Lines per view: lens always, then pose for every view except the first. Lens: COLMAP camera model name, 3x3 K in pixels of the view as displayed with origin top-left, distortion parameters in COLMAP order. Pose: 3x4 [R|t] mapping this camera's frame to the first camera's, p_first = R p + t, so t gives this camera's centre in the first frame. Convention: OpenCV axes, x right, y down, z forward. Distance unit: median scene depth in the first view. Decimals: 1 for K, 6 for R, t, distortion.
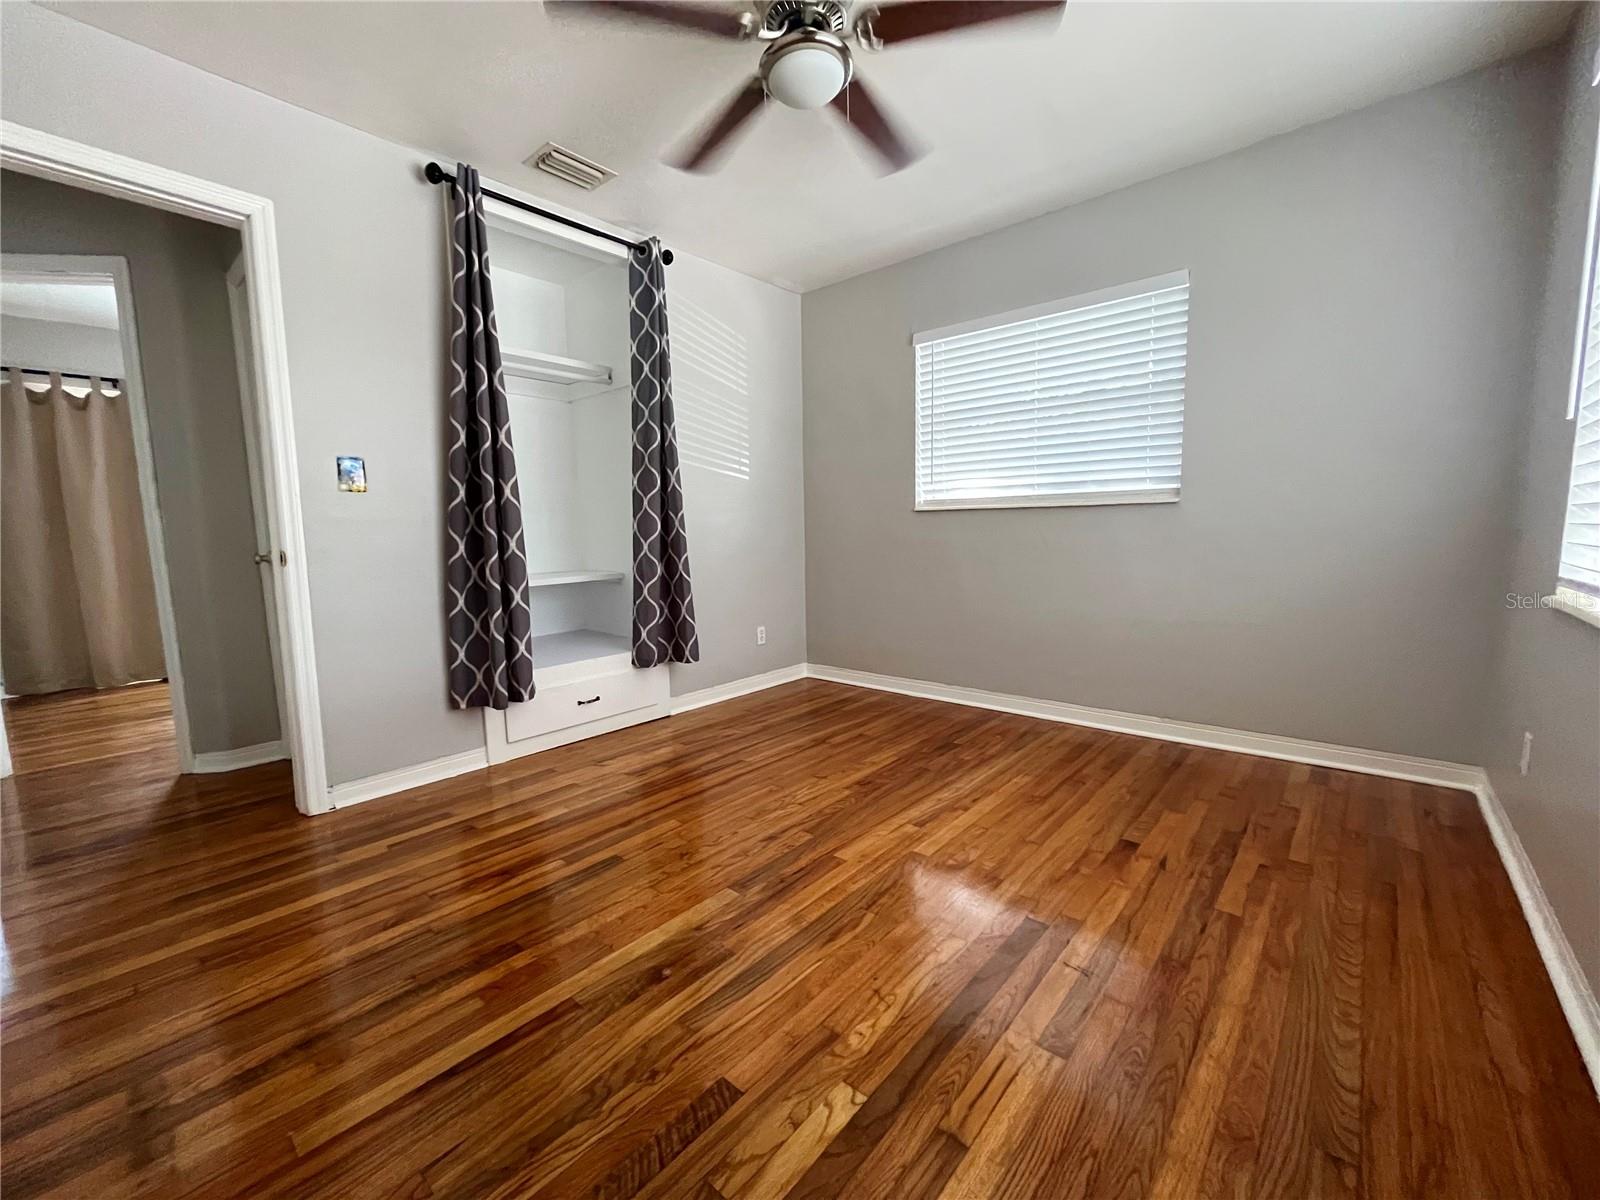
lens RADIAL K [[649.2, 0, 795.1], [0, 649.2, 607.4], [0, 0, 1]] dist [-0.002374, -0.000441]
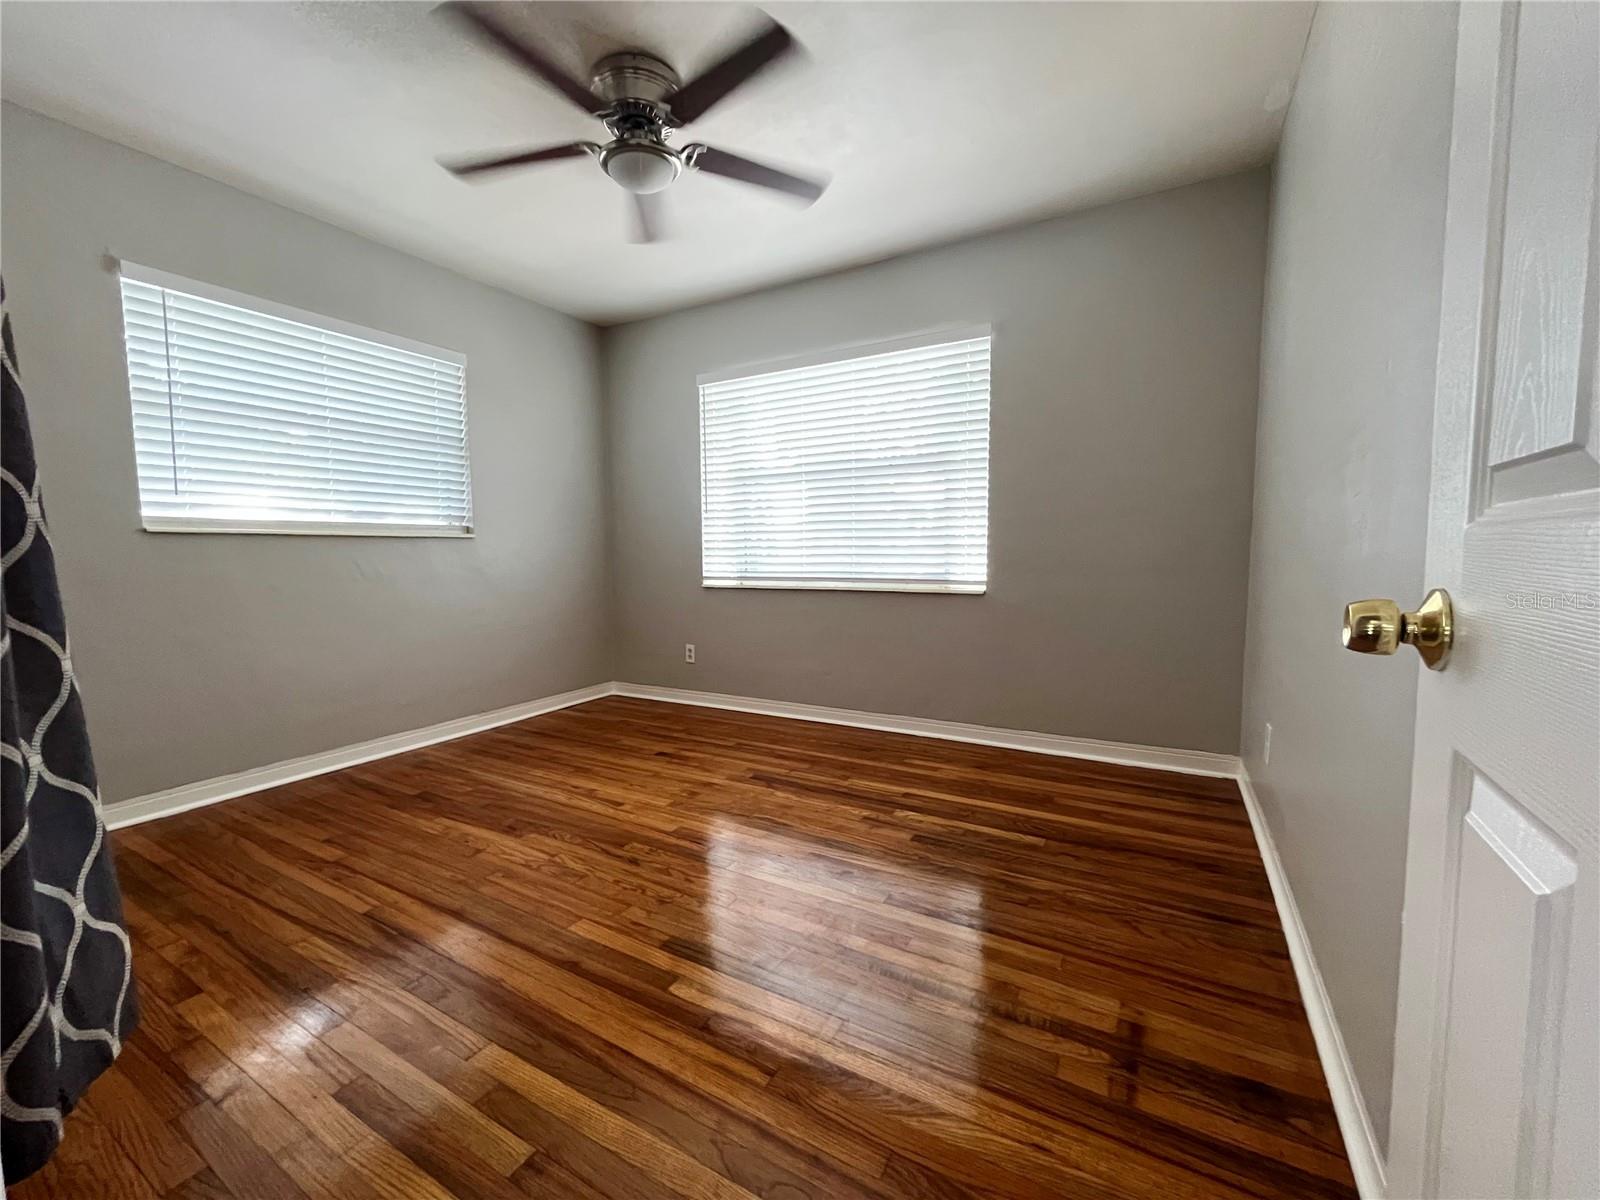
lens RADIAL K [[649.2, 0, 795.1], [0, 649.2, 607.4], [0, 0, 1]] dist [-0.002374, -0.000441]
pose [[-0.198002, -0.067866, 0.977849, -1.138704], [0.128578, 0.987182, 0.094549, -0.101985], [-0.971732, 0.144451, -0.186737, 0.973819]]
